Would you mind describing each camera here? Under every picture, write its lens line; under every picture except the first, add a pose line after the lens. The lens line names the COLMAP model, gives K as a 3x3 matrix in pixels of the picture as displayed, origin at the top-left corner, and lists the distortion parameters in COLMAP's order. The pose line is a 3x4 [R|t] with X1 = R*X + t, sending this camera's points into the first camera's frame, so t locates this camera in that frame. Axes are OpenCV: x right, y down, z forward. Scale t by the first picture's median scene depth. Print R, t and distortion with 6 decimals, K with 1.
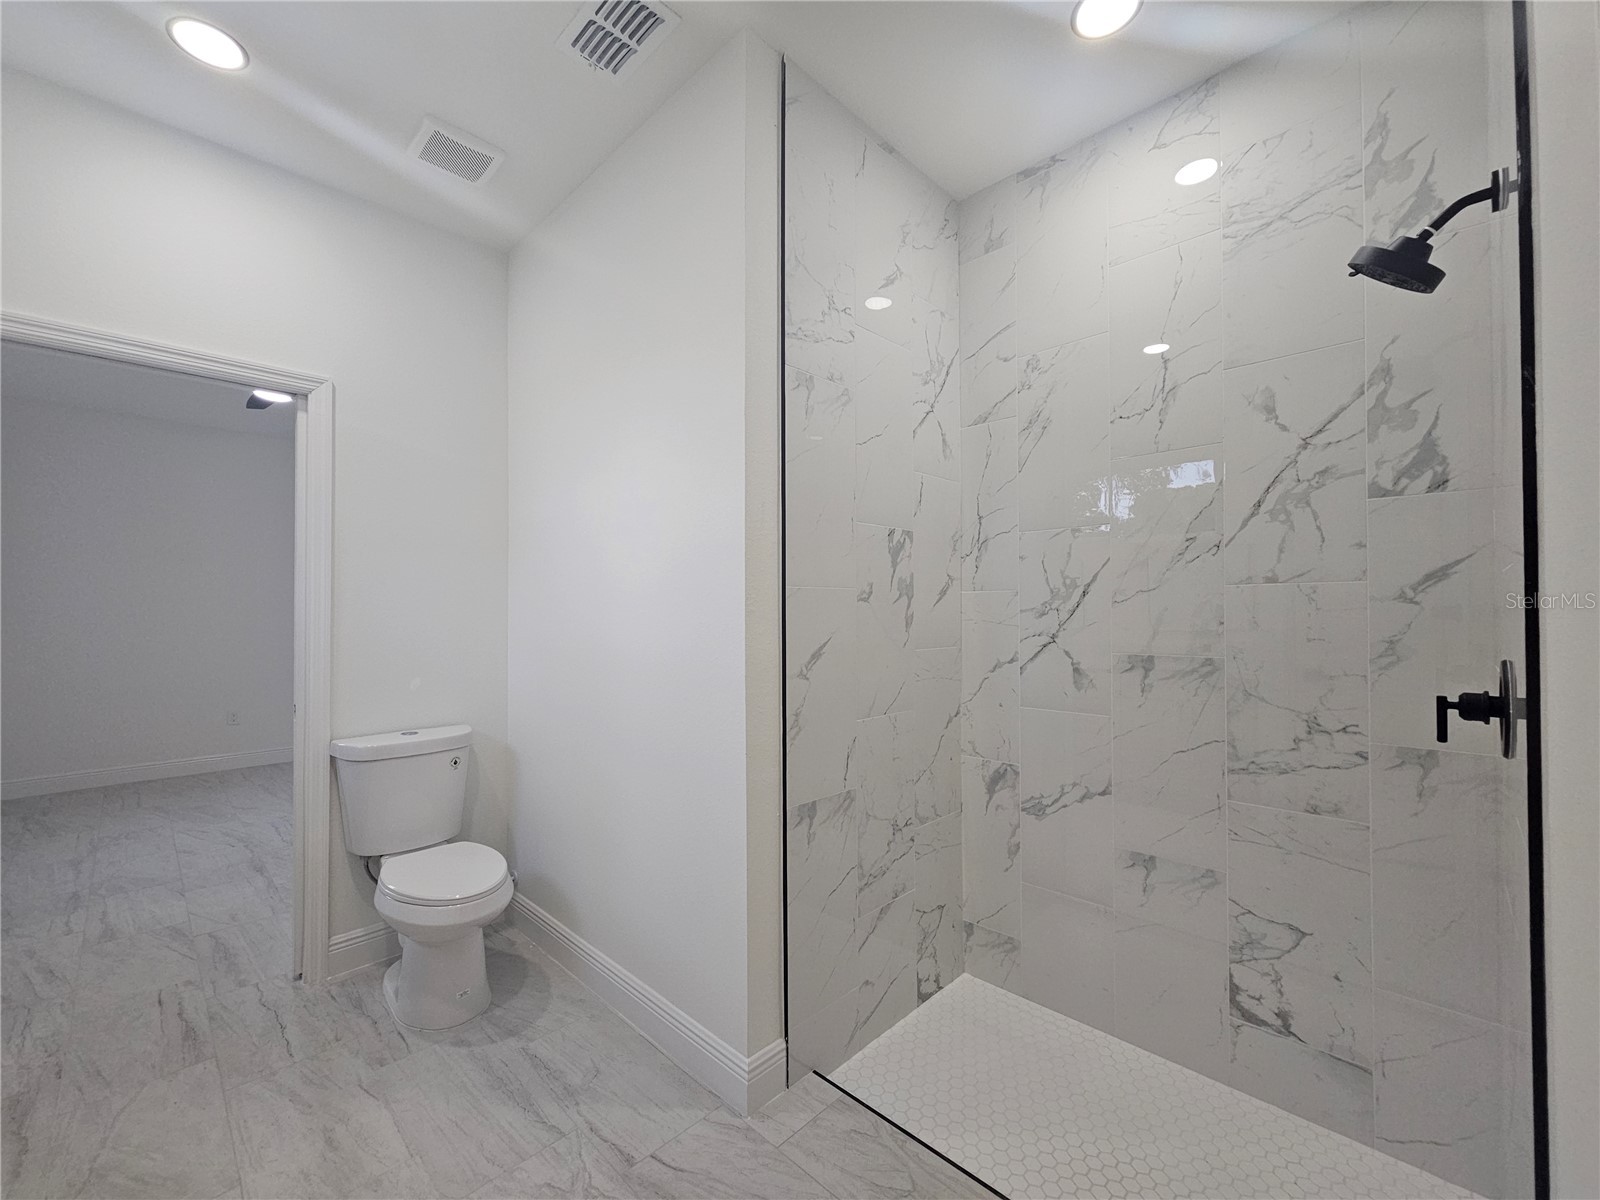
lens RADIAL K [[655.0, 0, 798.2], [0, 655.0, 606.6], [0, 0, 1]] dist [-0.001260, 0.000200]
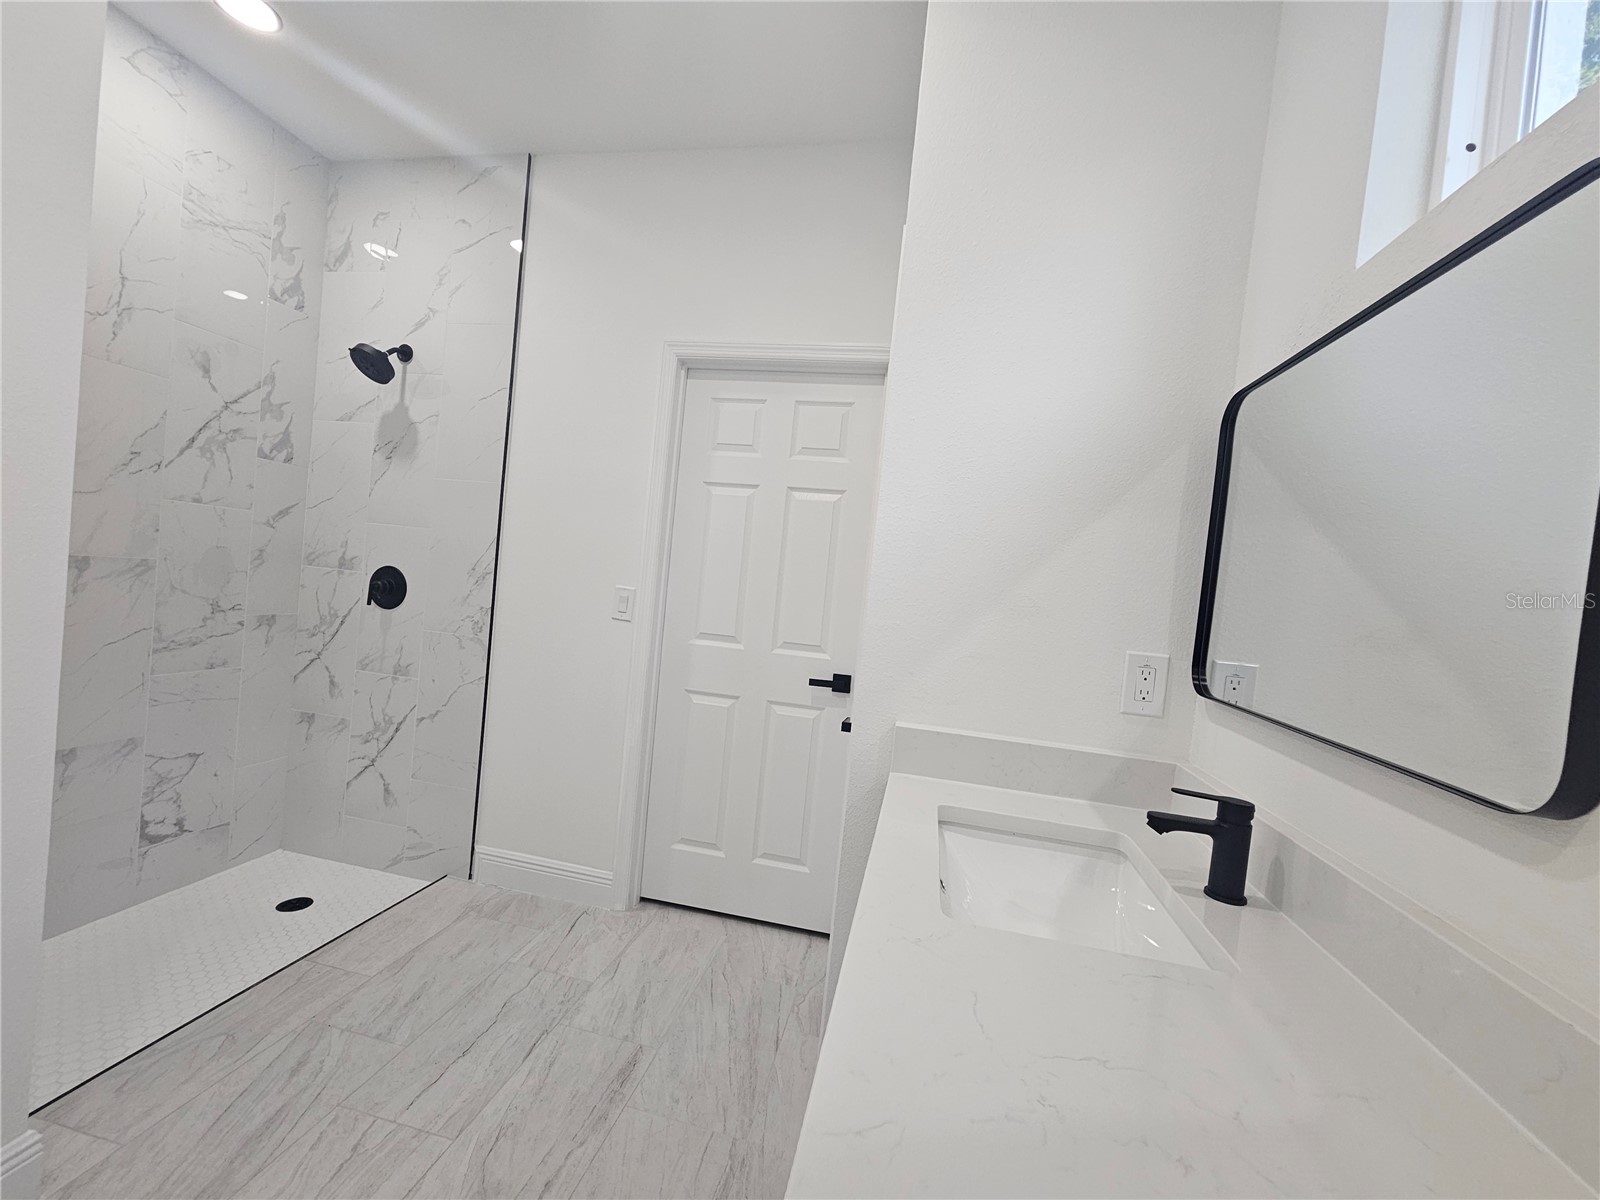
lens RADIAL K [[655.0, 0, 798.2], [0, 655.0, 606.6], [0, 0, 1]] dist [-0.001260, 0.000200]
pose [[-0.537641, -0.073342, 0.839978, -1.051862], [-0.101229, 0.994619, 0.022050, 0.020076], [-0.837075, -0.073175, -0.542173, 0.691399]]
